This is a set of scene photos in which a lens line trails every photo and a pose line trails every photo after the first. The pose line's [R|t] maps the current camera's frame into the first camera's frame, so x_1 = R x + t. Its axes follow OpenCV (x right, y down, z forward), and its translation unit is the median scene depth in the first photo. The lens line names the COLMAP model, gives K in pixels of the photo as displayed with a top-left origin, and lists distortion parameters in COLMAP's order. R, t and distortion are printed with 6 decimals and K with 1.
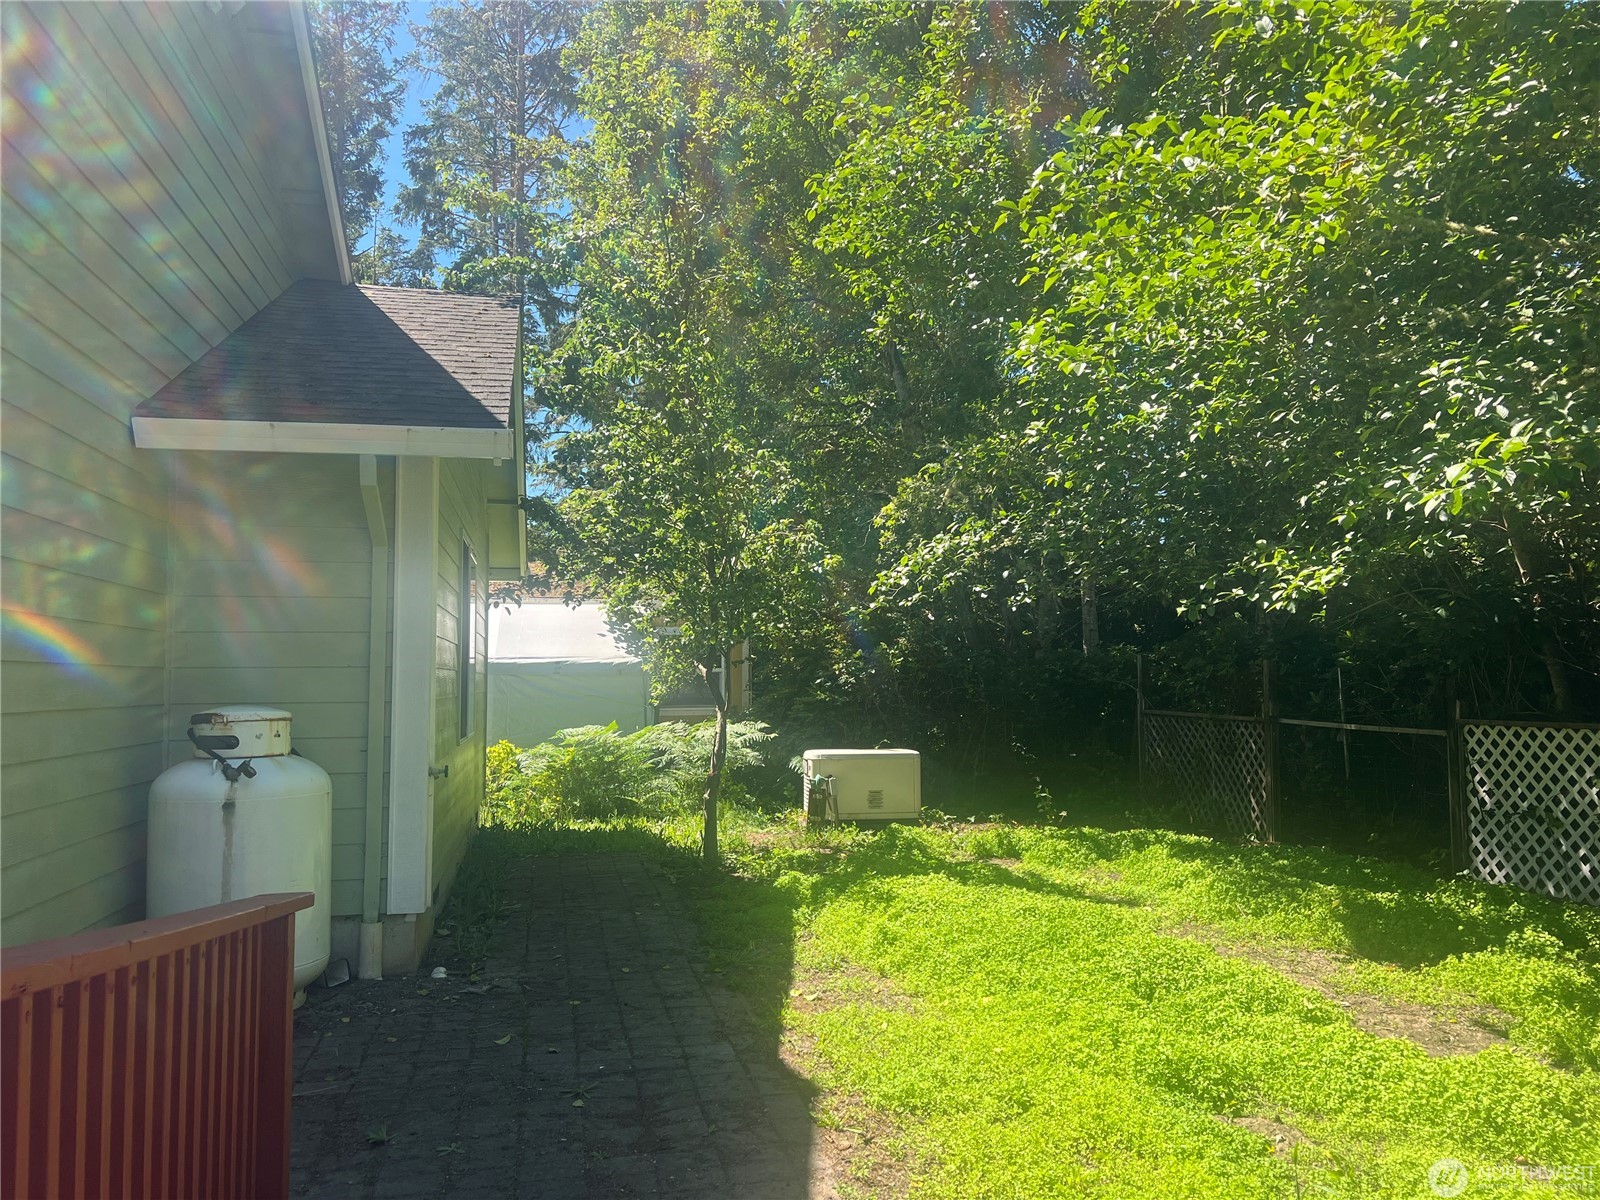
lens RADIAL K [[1205.6, 0, 803.5], [0, 1205.6, 606.2], [0, 0, 1]] dist [0.099759, -0.122002]
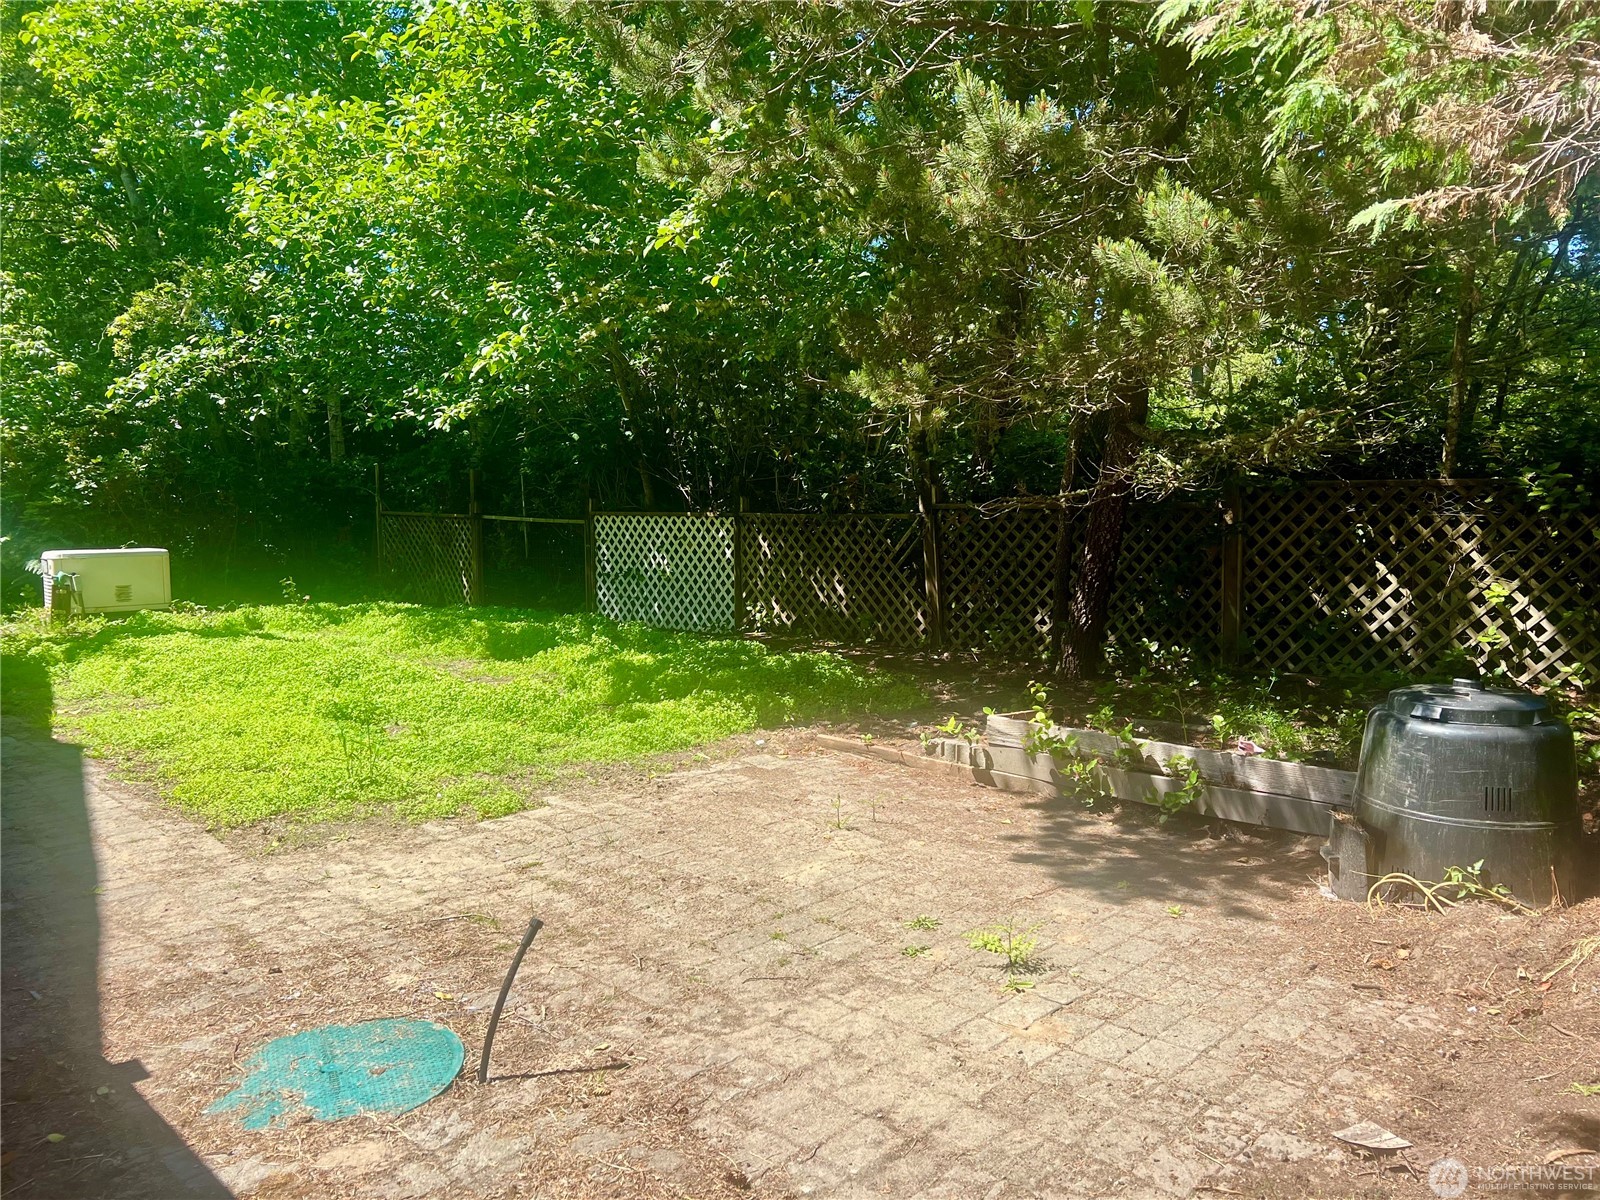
lens RADIAL K [[1205.6, 0, 803.5], [0, 1205.6, 606.2], [0, 0, 1]] dist [0.099759, -0.122002]
pose [[0.842741, -0.050209, 0.535973, -0.021005], [-0.031738, 0.989275, 0.142577, -0.007936], [-0.537384, -0.137166, 0.832108, -0.297553]]
